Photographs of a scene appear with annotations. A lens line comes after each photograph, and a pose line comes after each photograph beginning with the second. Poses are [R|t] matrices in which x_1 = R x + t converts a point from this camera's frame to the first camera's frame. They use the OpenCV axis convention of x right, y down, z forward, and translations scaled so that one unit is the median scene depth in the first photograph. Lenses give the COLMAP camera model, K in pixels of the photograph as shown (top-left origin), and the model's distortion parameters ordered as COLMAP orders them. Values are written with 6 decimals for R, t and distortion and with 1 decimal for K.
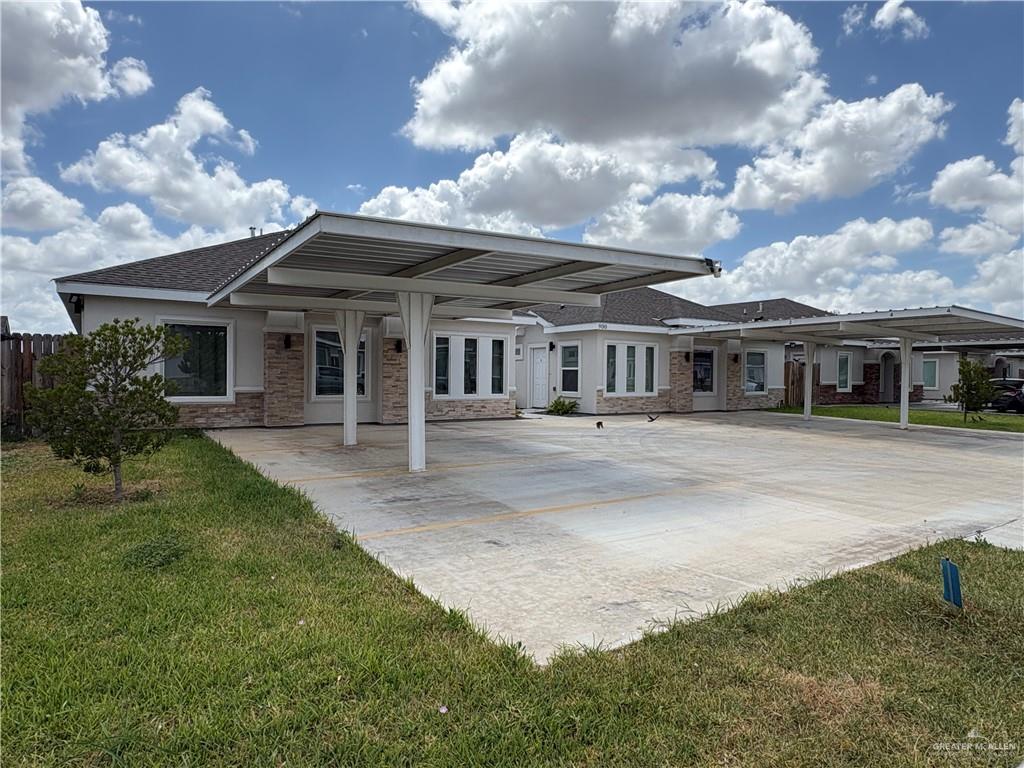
lens RADIAL K [[622.3, 0, 512.6], [0, 622.3, 383.6], [0, 0, 1]] dist [-0.002029, -0.000207]
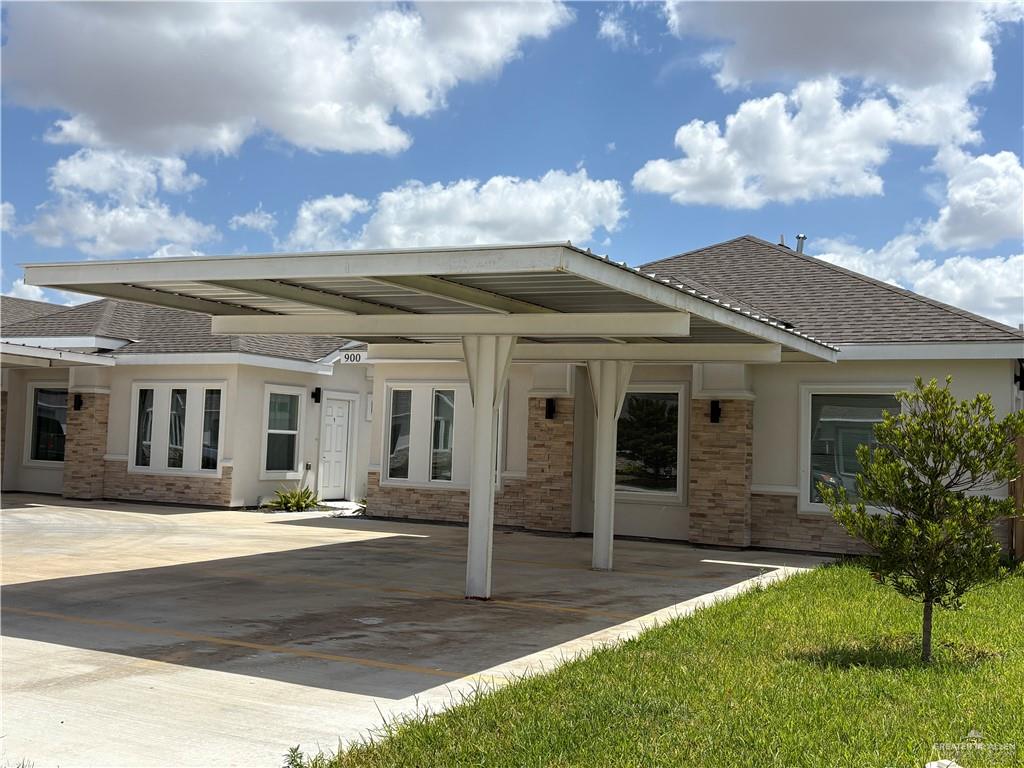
lens RADIAL K [[1108.6, 0, 514.3], [0, 1108.6, 380.4], [0, 0, 1]] dist [0.028539, 0.000000]
pose [[0.467802, -0.044075, -0.882734, 1.155768], [-0.037333, 0.996879, -0.069559, -0.007750], [0.883045, 0.065495, 0.464696, 0.703254]]
